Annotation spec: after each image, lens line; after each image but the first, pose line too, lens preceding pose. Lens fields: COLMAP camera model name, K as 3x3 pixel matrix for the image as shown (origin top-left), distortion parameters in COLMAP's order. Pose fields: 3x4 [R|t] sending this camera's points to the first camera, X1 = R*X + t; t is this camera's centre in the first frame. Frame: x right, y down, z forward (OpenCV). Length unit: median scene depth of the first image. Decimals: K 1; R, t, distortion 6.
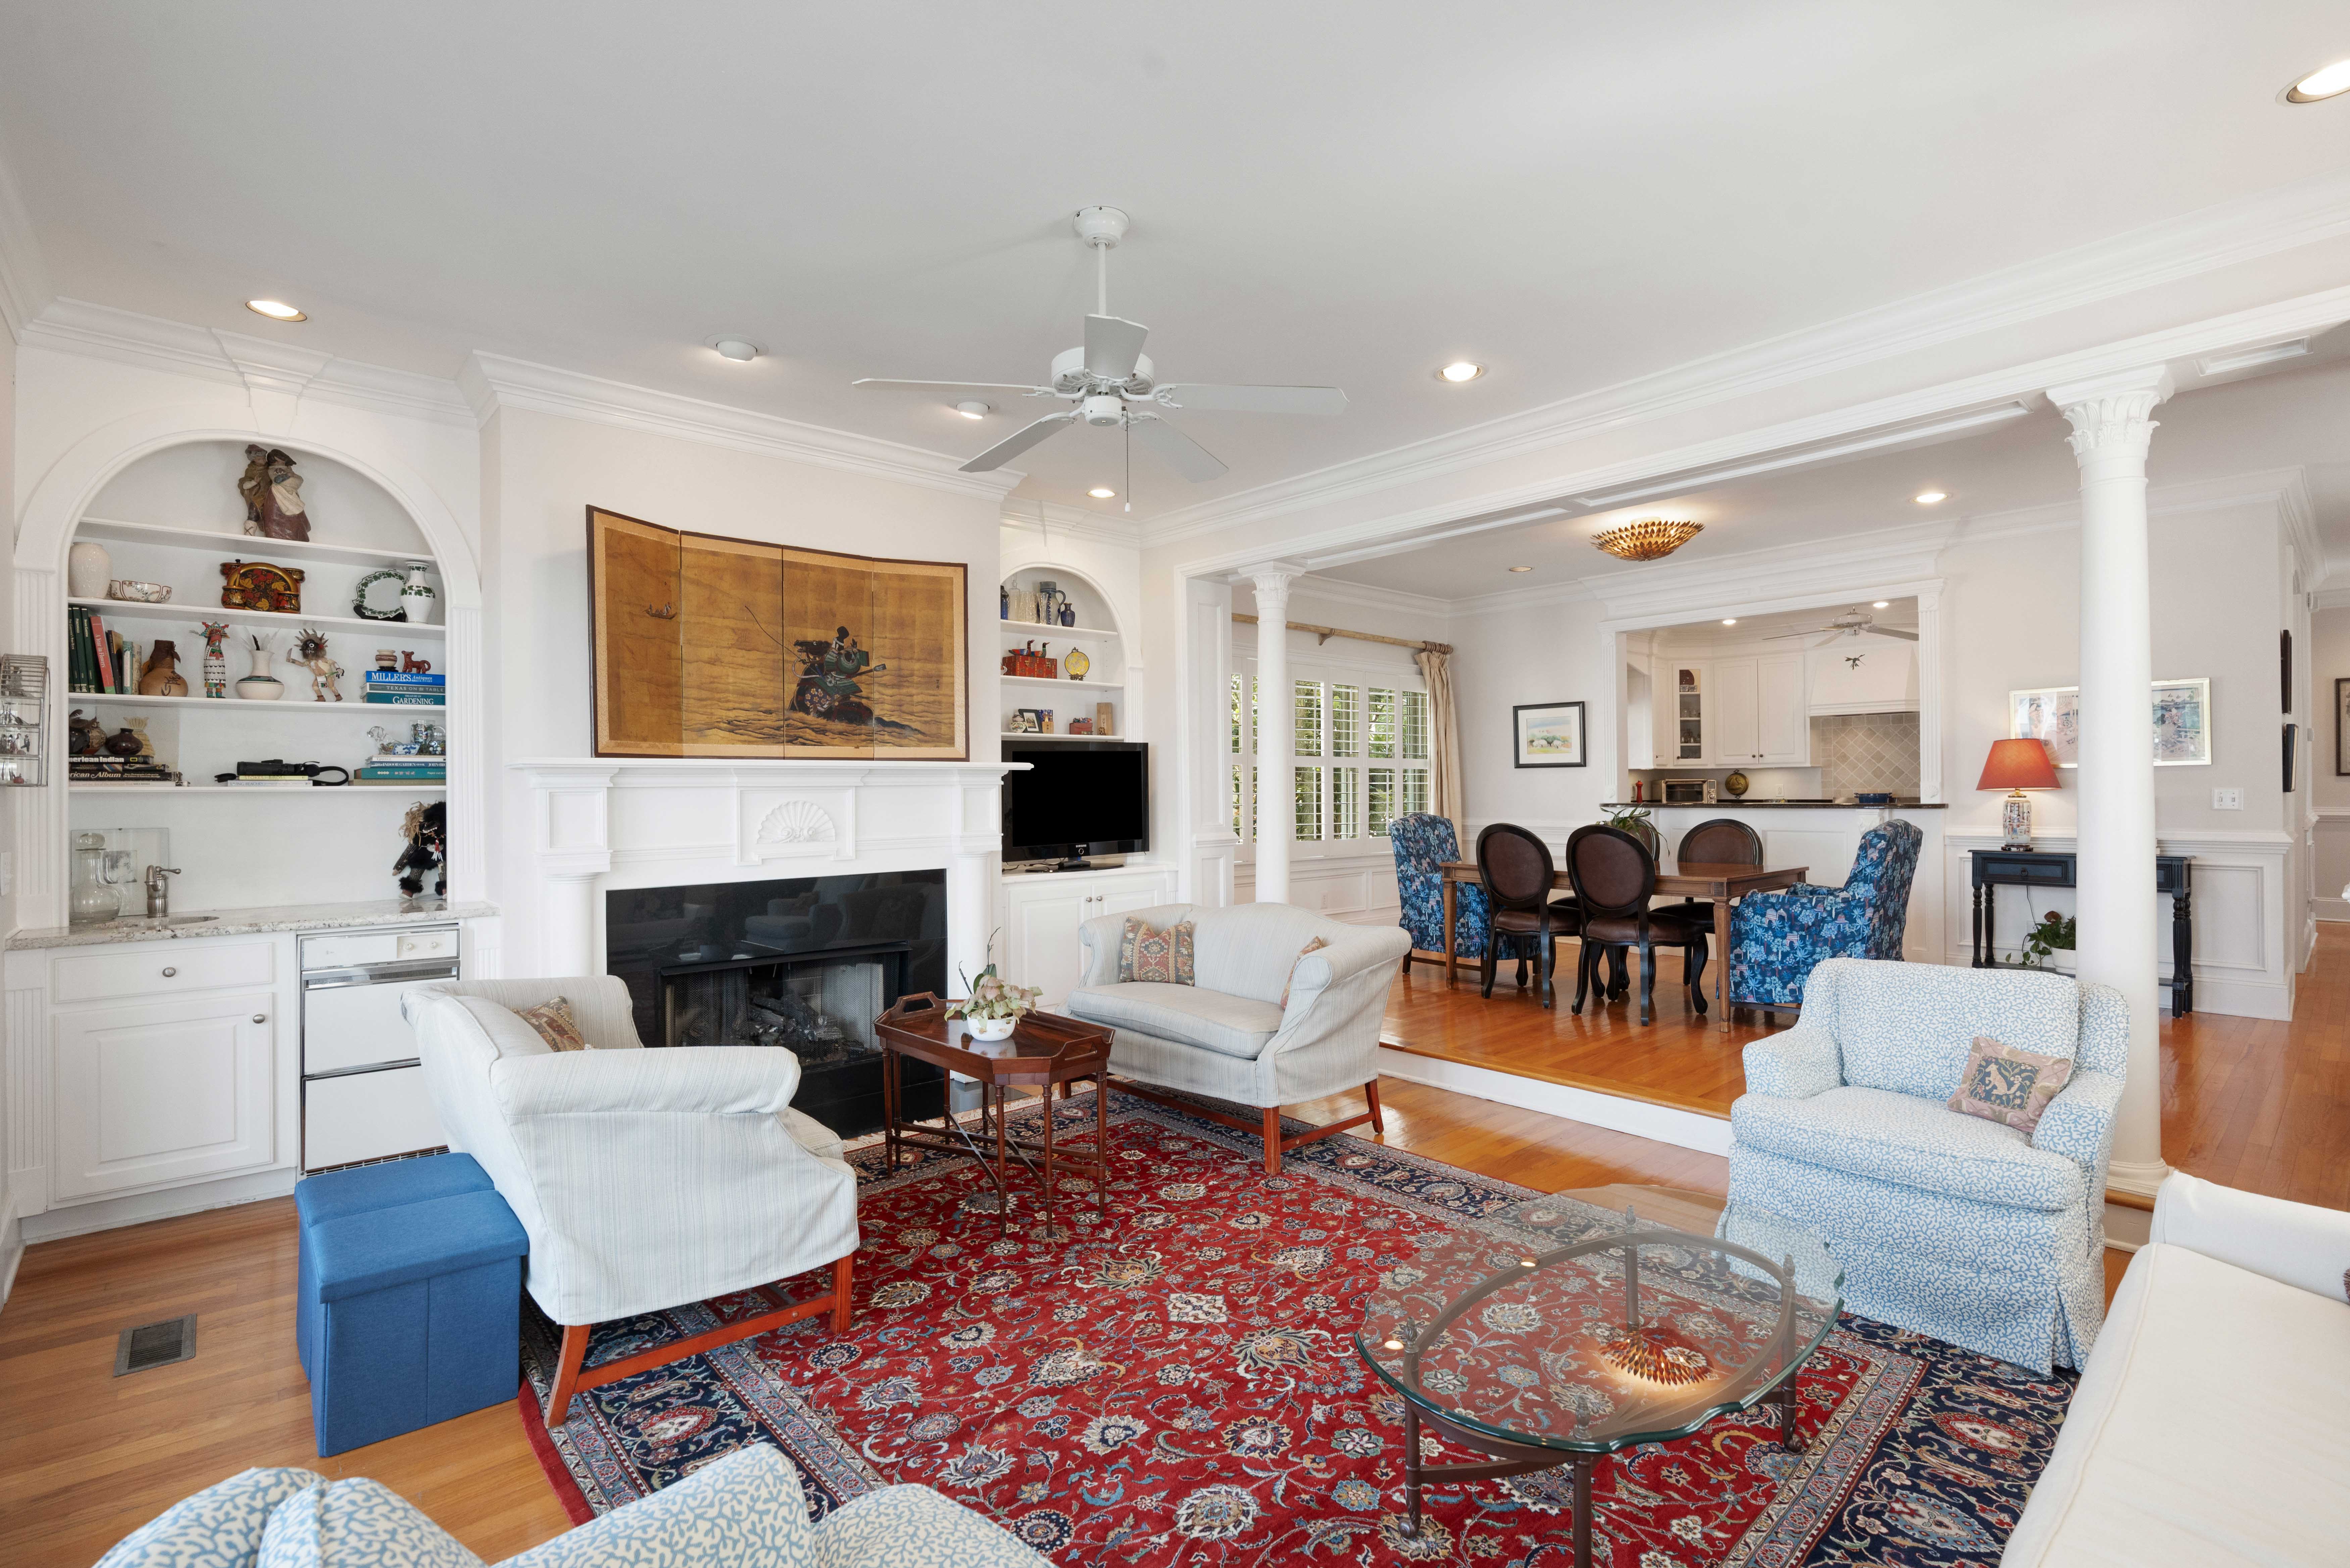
lens RADIAL K [[1094.2, 0, 1173.4], [0, 1094.2, 775.0], [0, 0, 1]] dist [-0.006230, 0.001351]
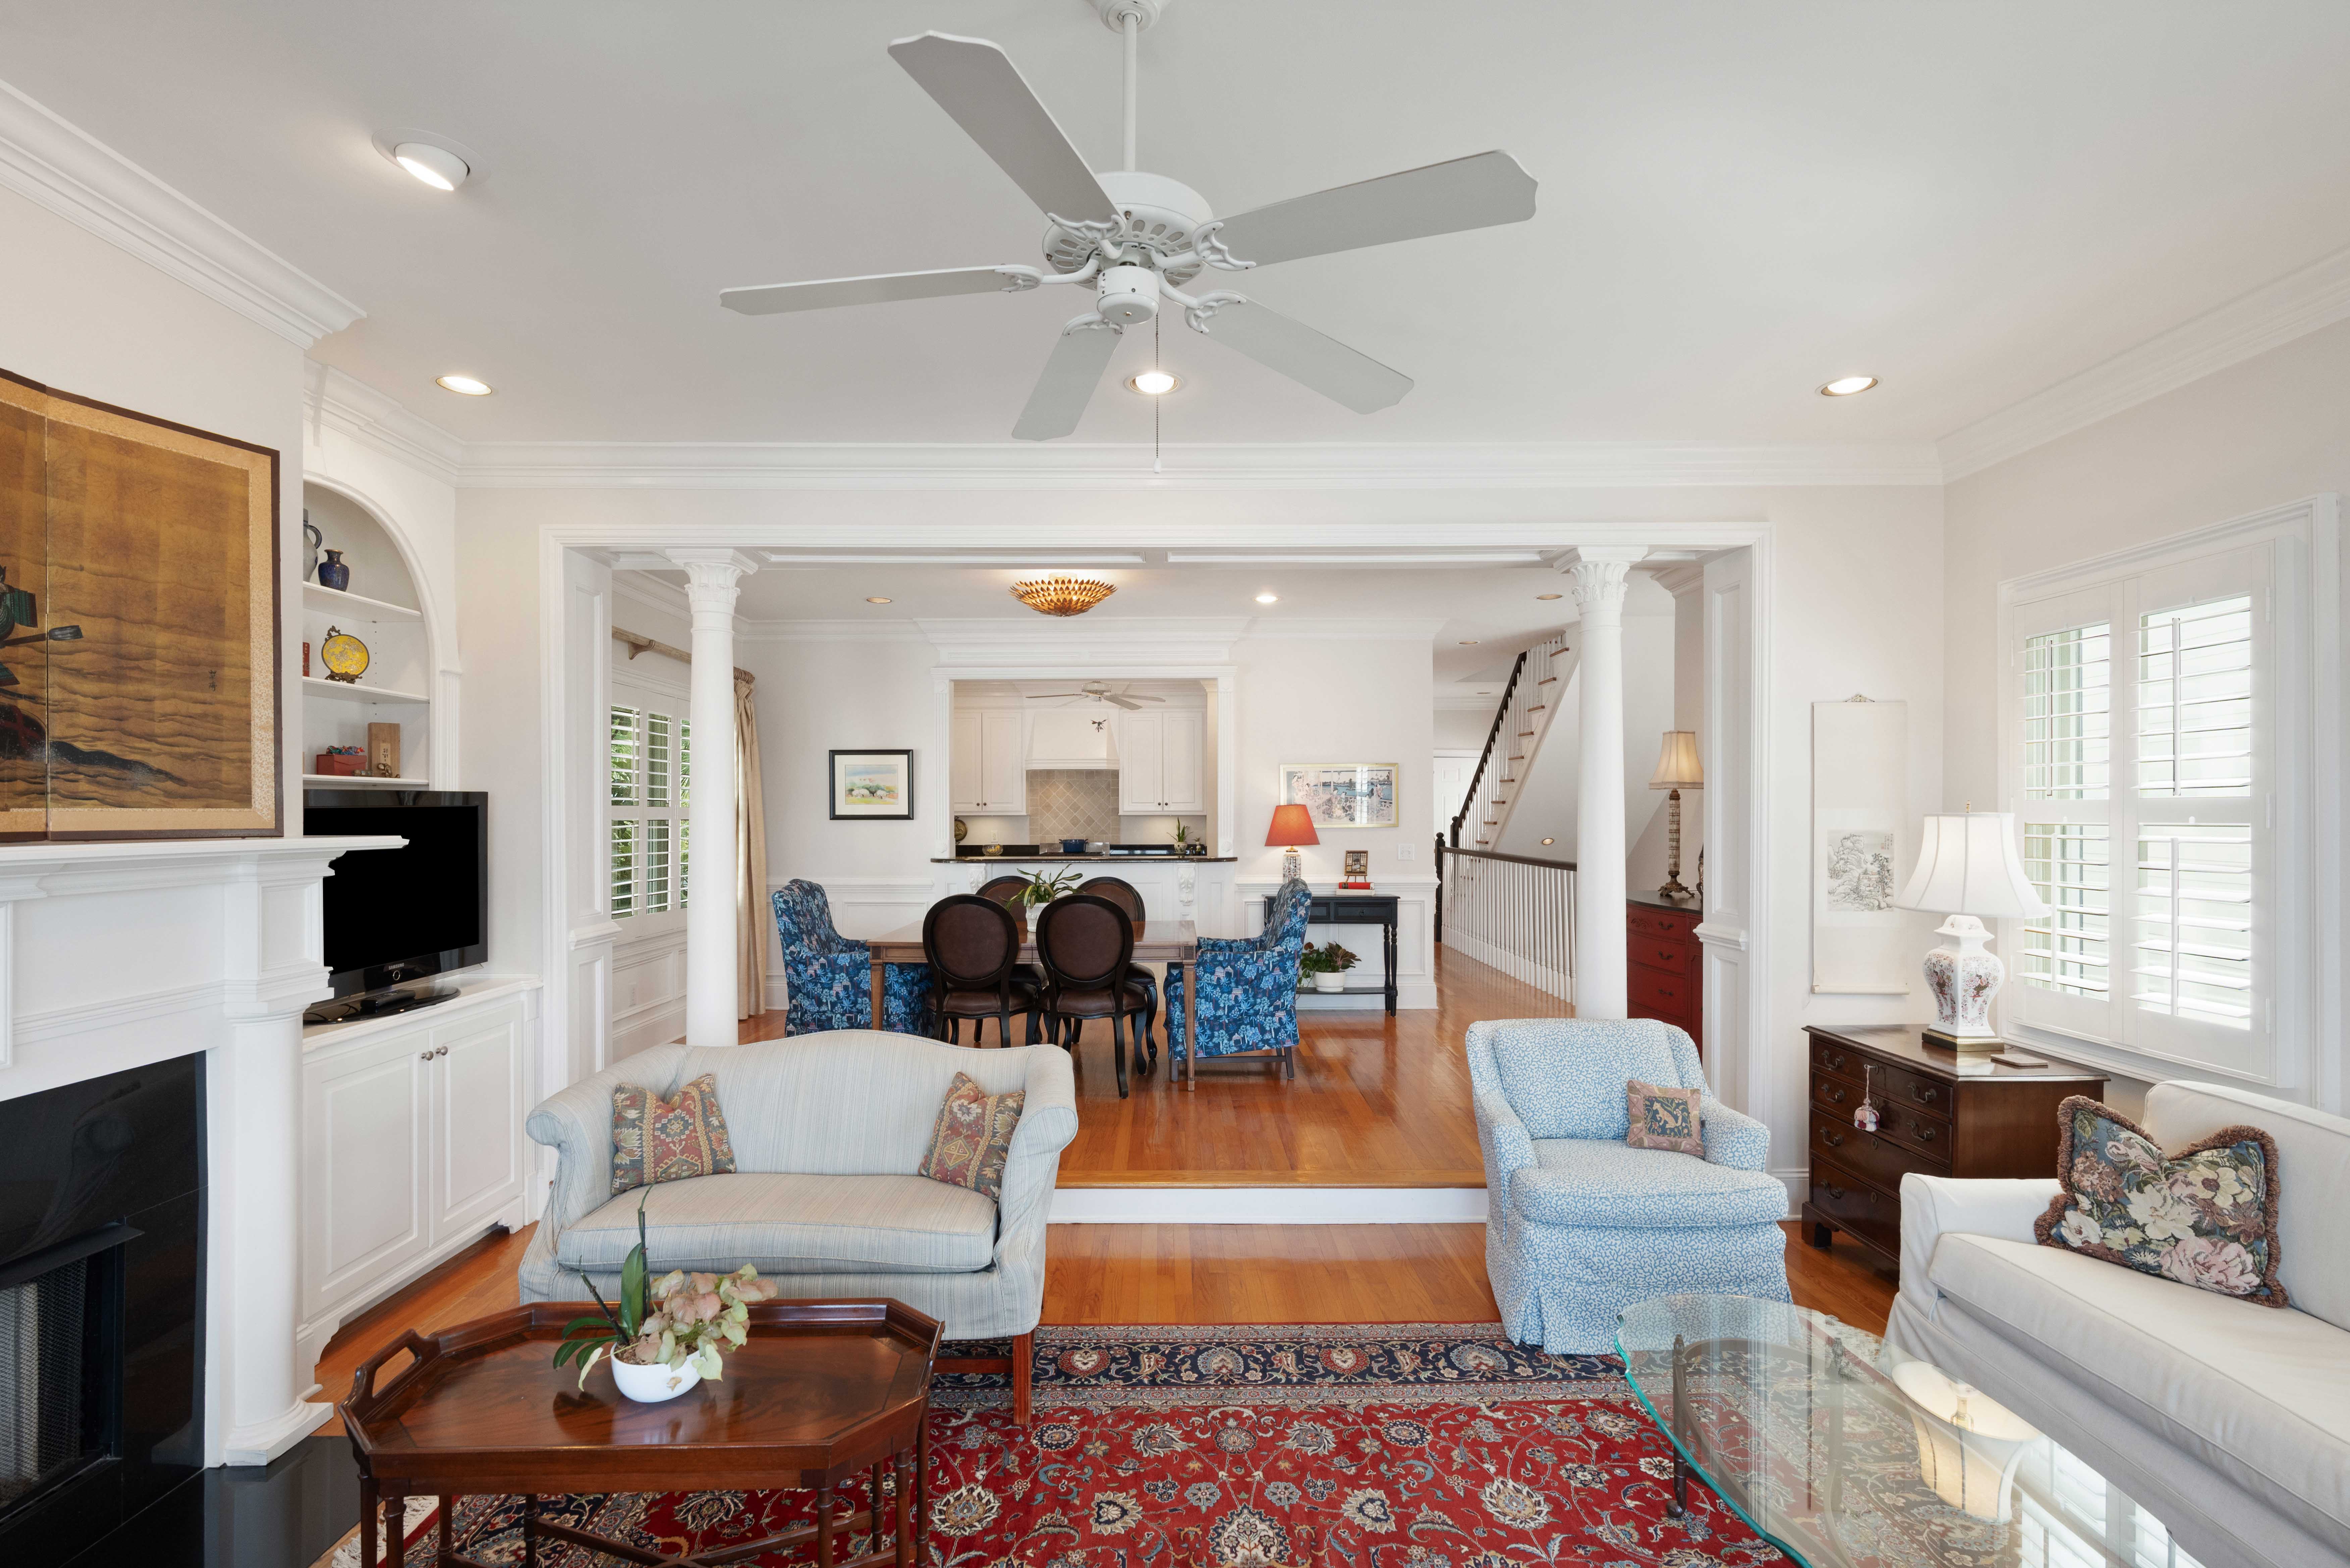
lens RADIAL K [[1094.2, 0, 1162.1], [0, 1094.2, 805.4], [0, 0, 1]] dist [-0.006230, 0.001351]
pose [[0.660224, 0.011569, 0.750980, -0.317957], [-0.012882, 0.999909, -0.004079, -0.031949], [-0.750958, -0.006981, 0.660313, 0.372525]]
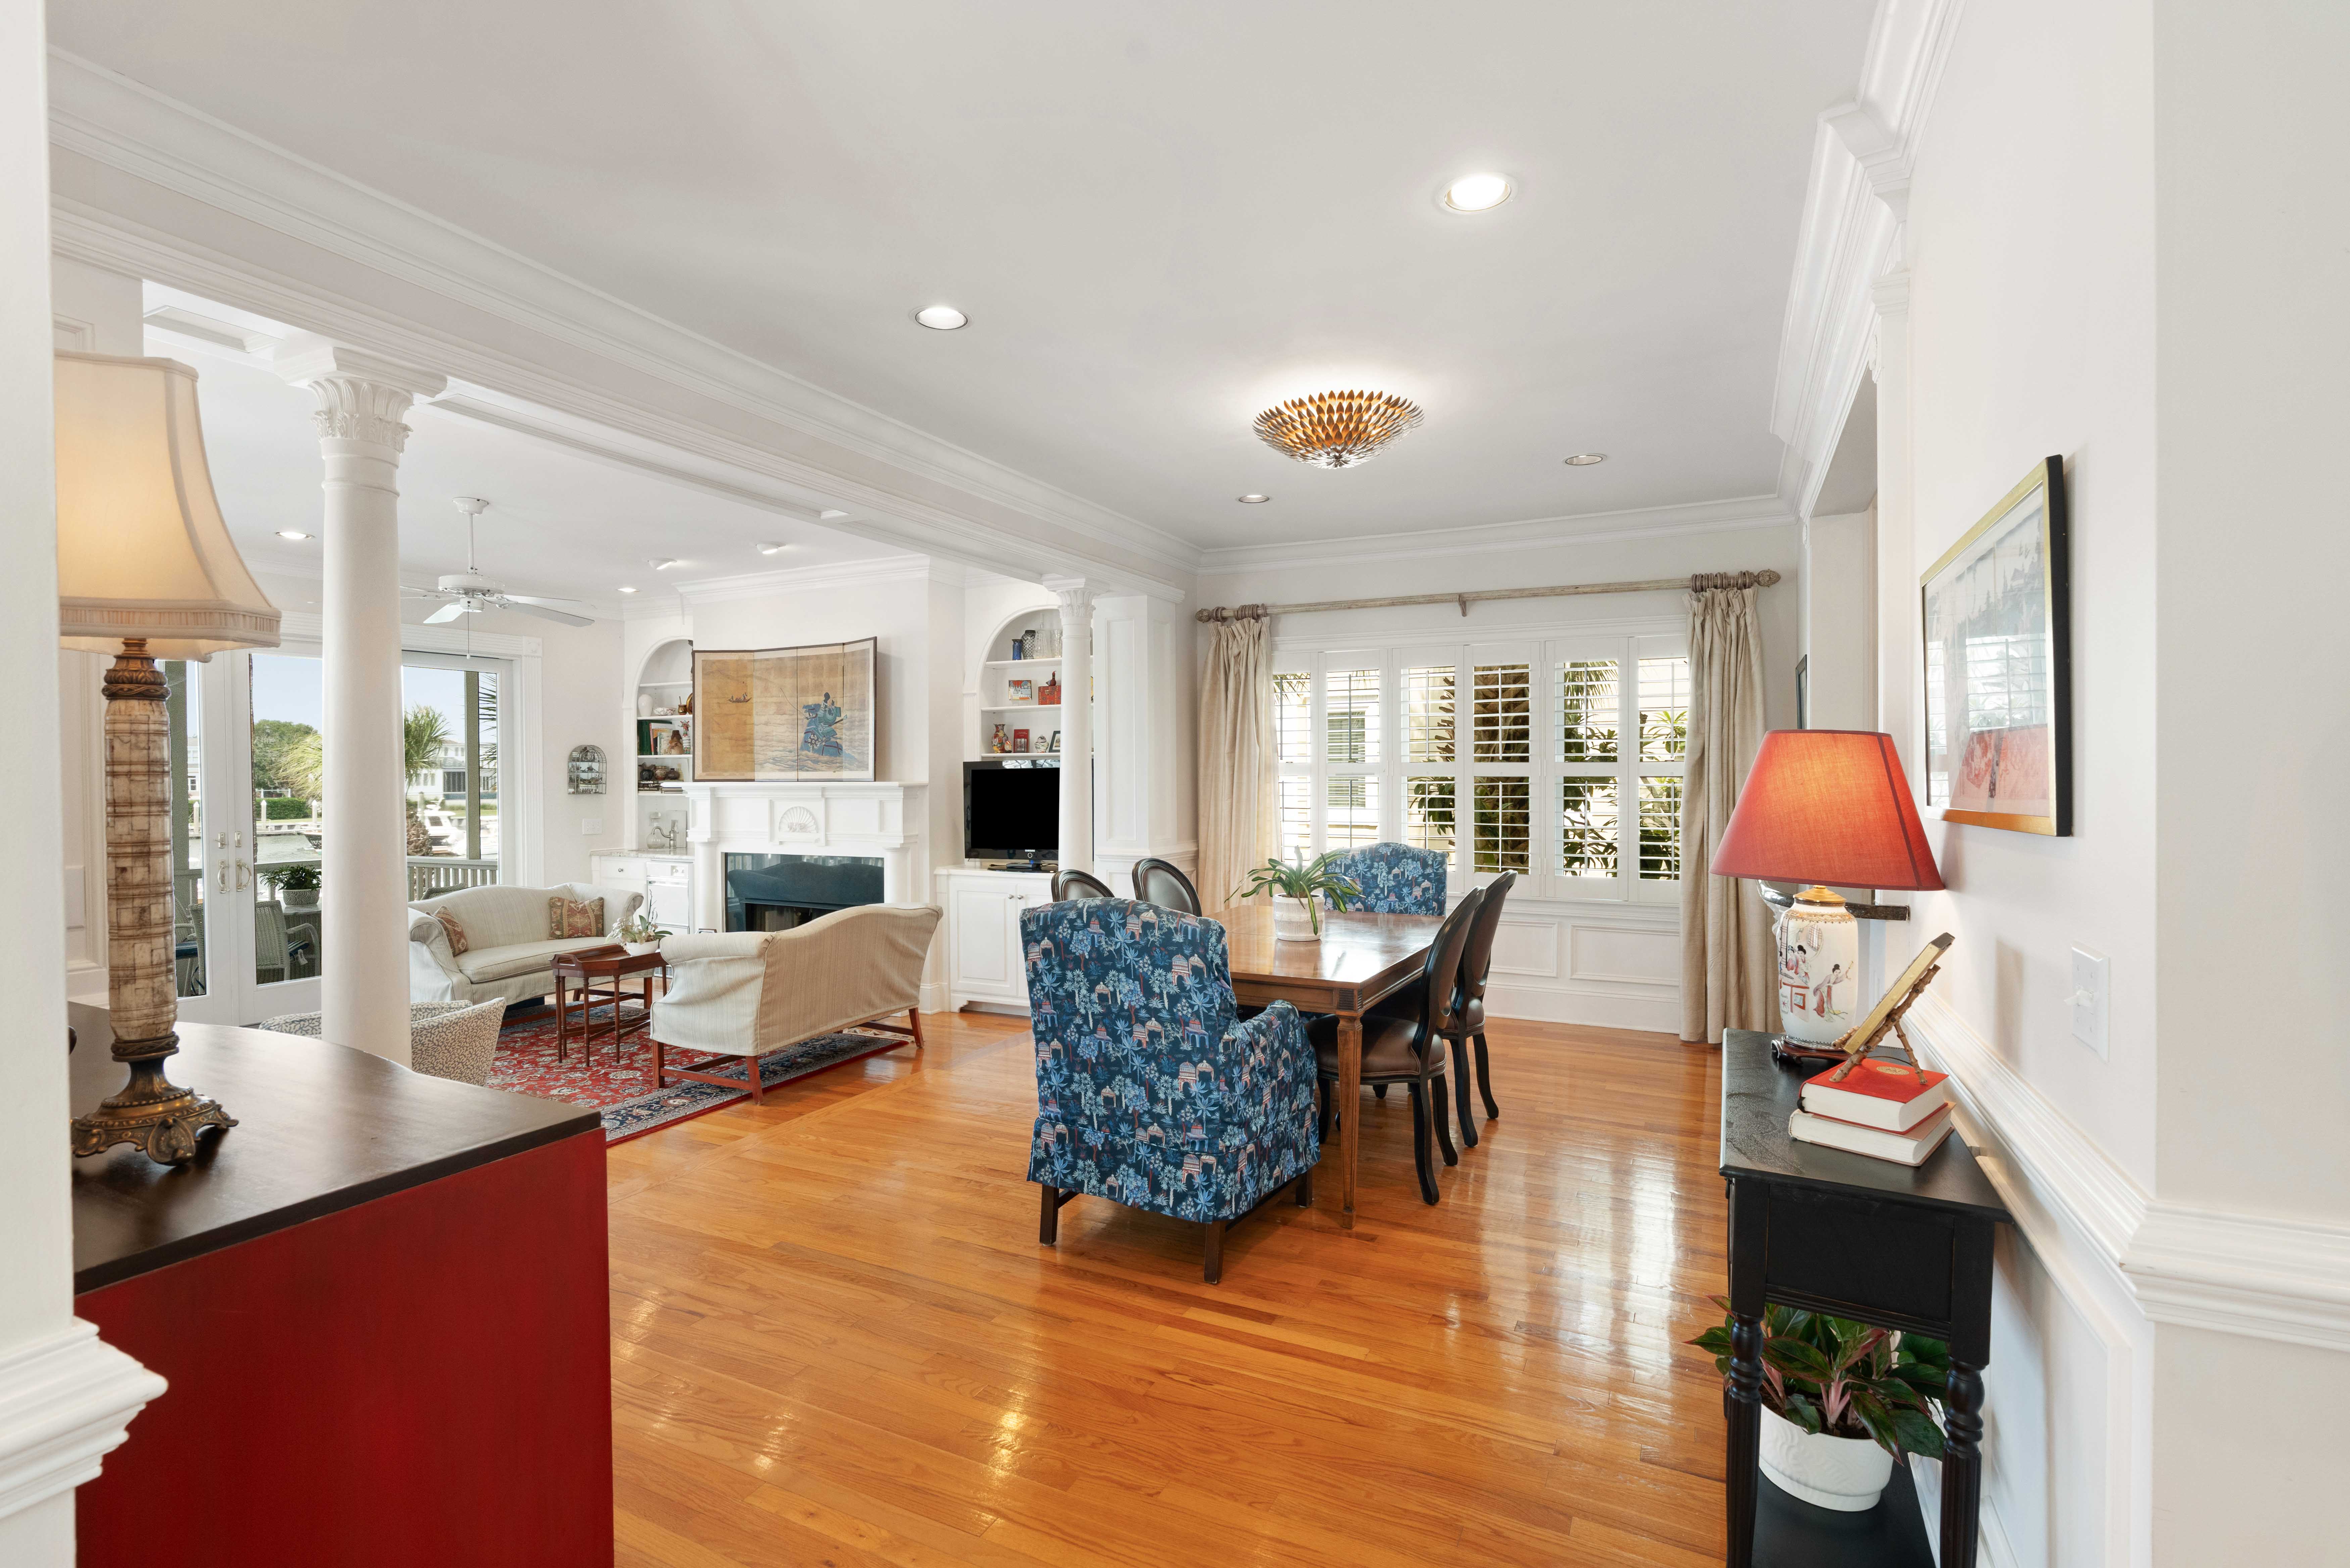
lens RADIAL K [[1094.2, 0, 1162.8], [0, 1094.2, 775.5], [0, 0, 1]] dist [-0.006230, 0.001351]
pose [[0.375015, 0.006984, -0.926992, 1.307897], [0.012848, 0.999836, 0.012730, -0.034147], [0.926930, -0.016684, 0.374864, 0.874452]]
